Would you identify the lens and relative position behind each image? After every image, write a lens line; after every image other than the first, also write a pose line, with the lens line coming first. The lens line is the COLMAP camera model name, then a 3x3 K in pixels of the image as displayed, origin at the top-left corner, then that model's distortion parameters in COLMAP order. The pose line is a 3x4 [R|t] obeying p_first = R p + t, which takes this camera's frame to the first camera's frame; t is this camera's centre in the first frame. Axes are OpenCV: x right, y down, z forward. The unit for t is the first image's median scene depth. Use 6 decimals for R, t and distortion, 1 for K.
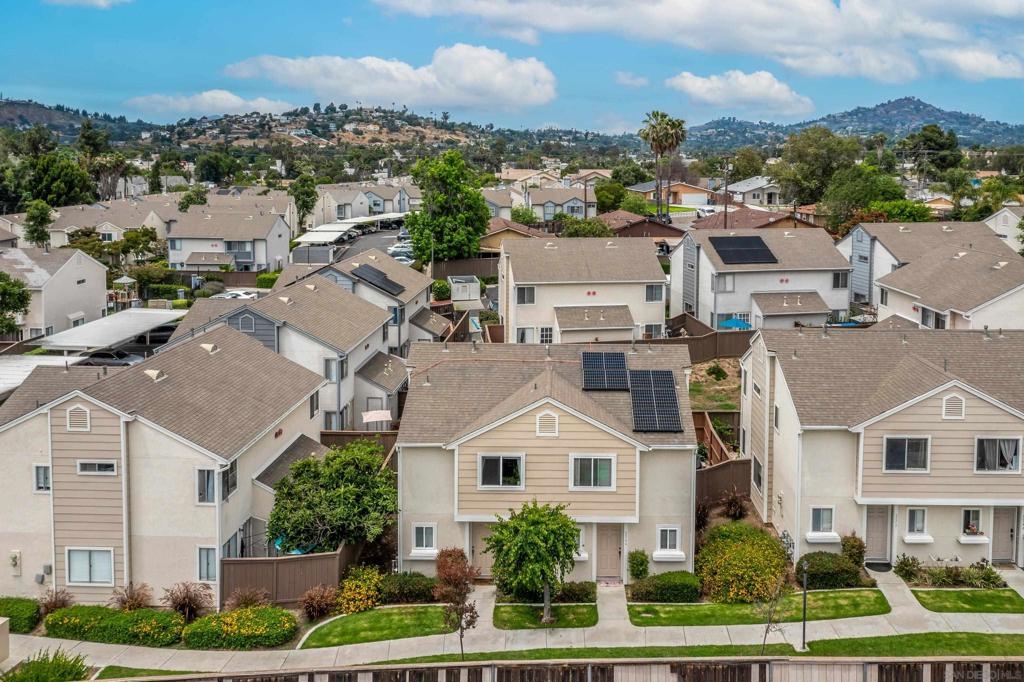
lens RADIAL K [[844.4, 0, 564.9], [0, 844.4, 231.5], [0, 0, 1]] dist [0.012287, 0.005900]
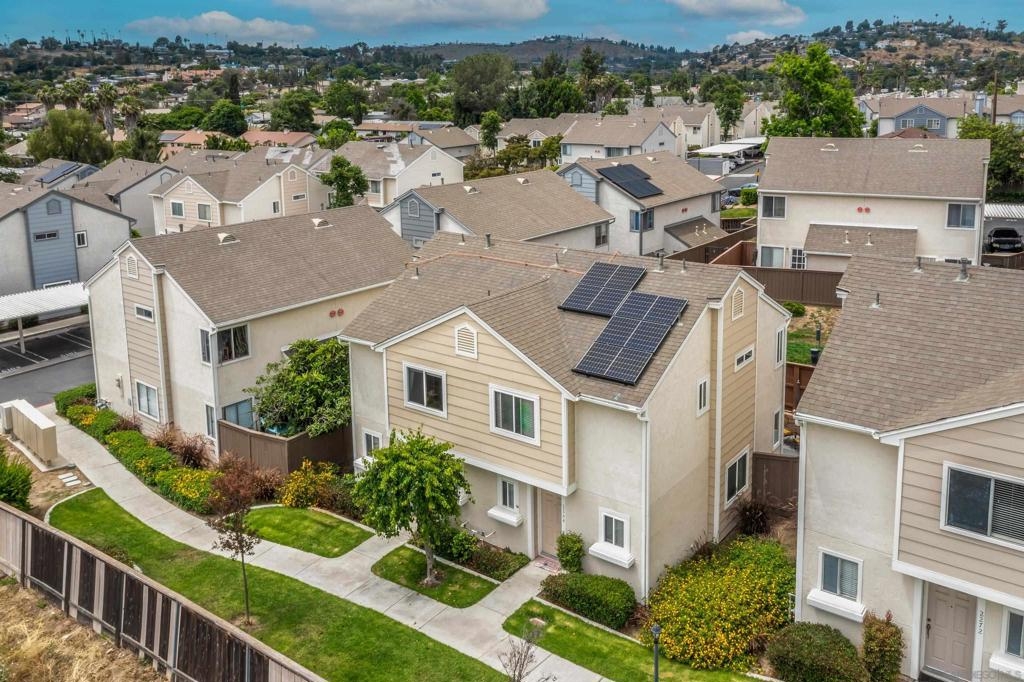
lens RADIAL K [[839.9, 0, 530.3], [0, 839.9, 231.1], [0, 0, 1]] dist [0.028709, -0.003679]
pose [[0.795546, 0.079677, -0.600631, 0.249979], [-0.026430, 0.994936, 0.096975, 0.027186], [0.605316, -0.061273, 0.793623, 0.225382]]
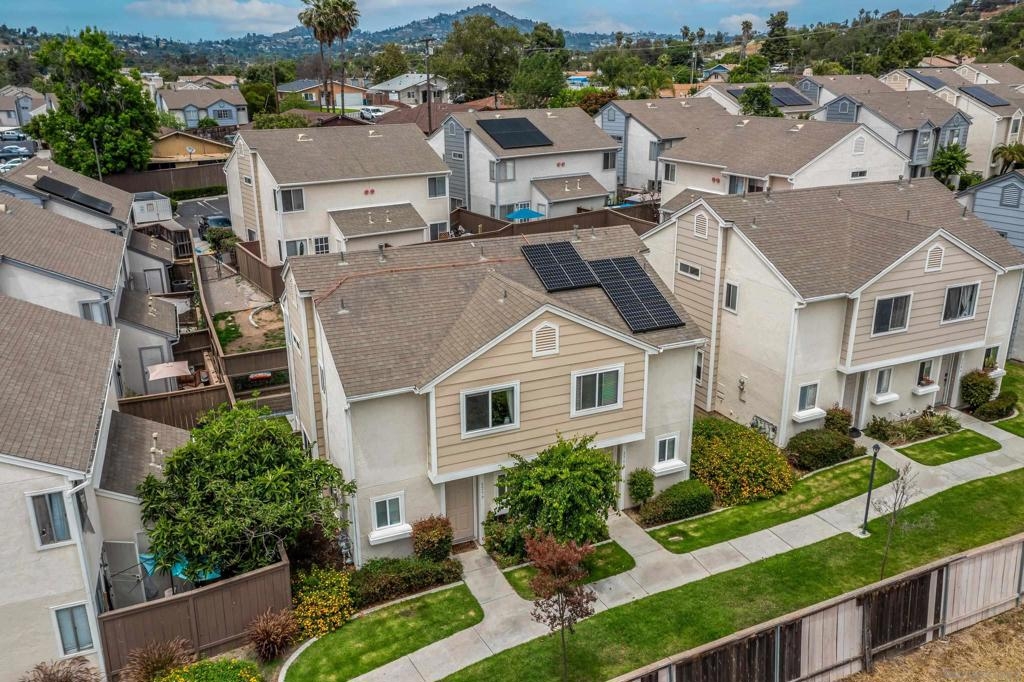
lens RADIAL K [[809.5, 0, 516.7], [0, 809.5, 344.2], [0, 0, 1]] dist [0.020822, 0.000305]
pose [[0.912086, -0.146709, 0.382853, -0.167748], [0.051210, 0.967240, 0.248646, 0.026707], [-0.406789, -0.207181, 0.889719, 0.191364]]
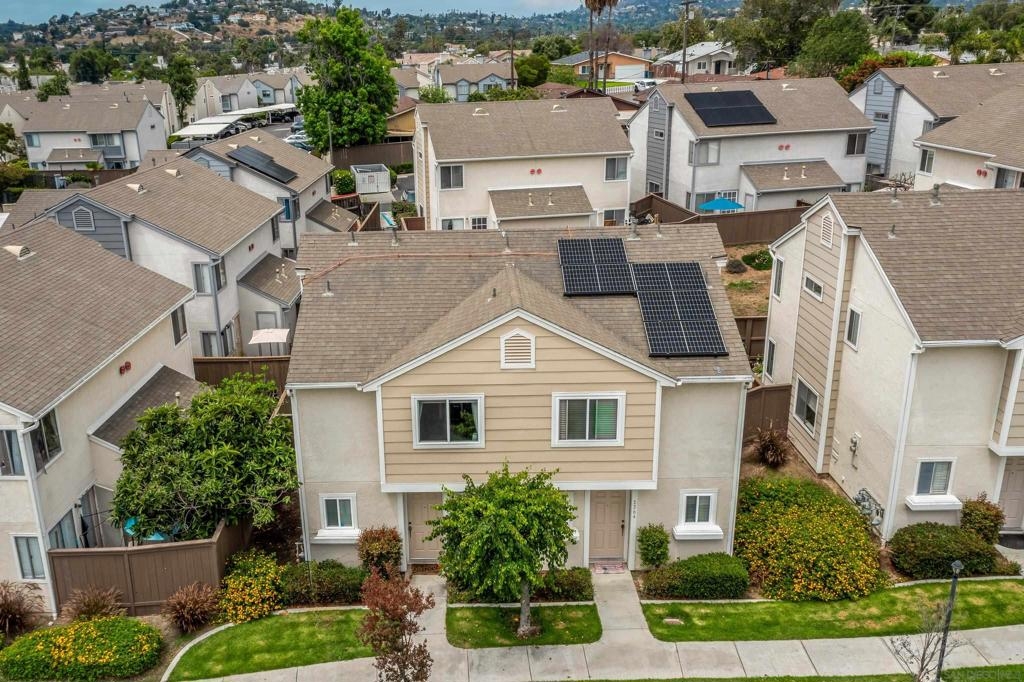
lens RADIAL K [[865.6, 0, 442.3], [0, 865.6, 341.3], [0, 0, 1]] dist [0.018321, -0.000762]
pose [[0.998838, -0.027007, -0.039907, -0.026921], [0.035706, 0.970947, 0.236618, 0.033351], [0.032357, -0.237768, 0.970783, 0.188896]]
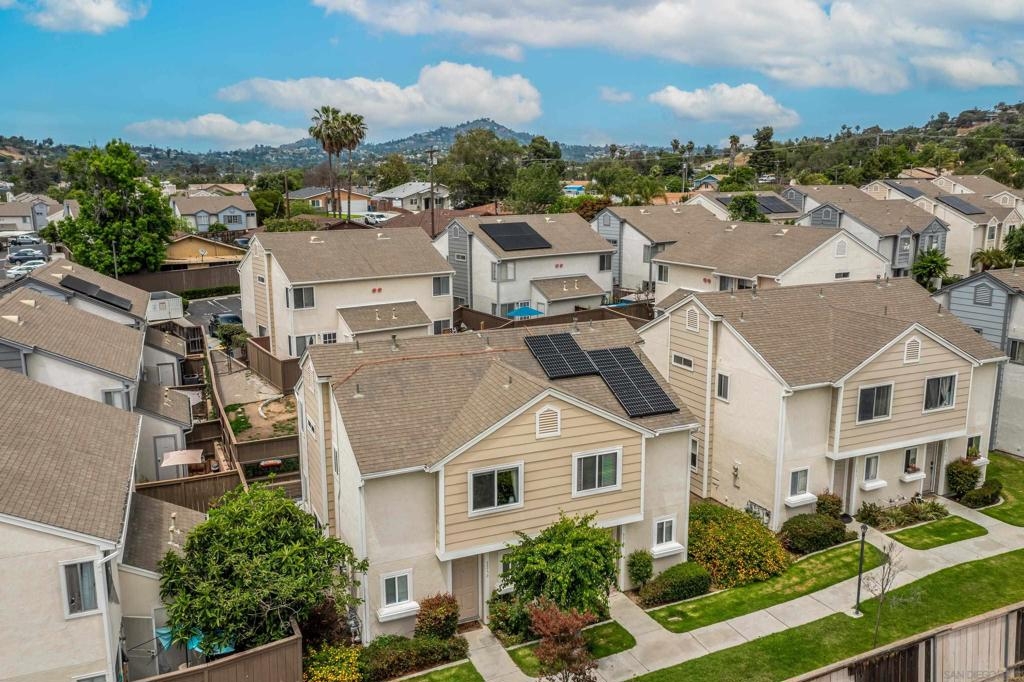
lens RADIAL K [[810.9, 0, 516.7], [0, 810.9, 345.1], [0, 0, 1]] dist [0.019797, 0.000266]
pose [[0.910877, -0.095545, 0.401466, -0.182743], [0.048017, 0.990759, 0.126849, 0.029428], [-0.409876, -0.096267, 0.907047, 0.167263]]
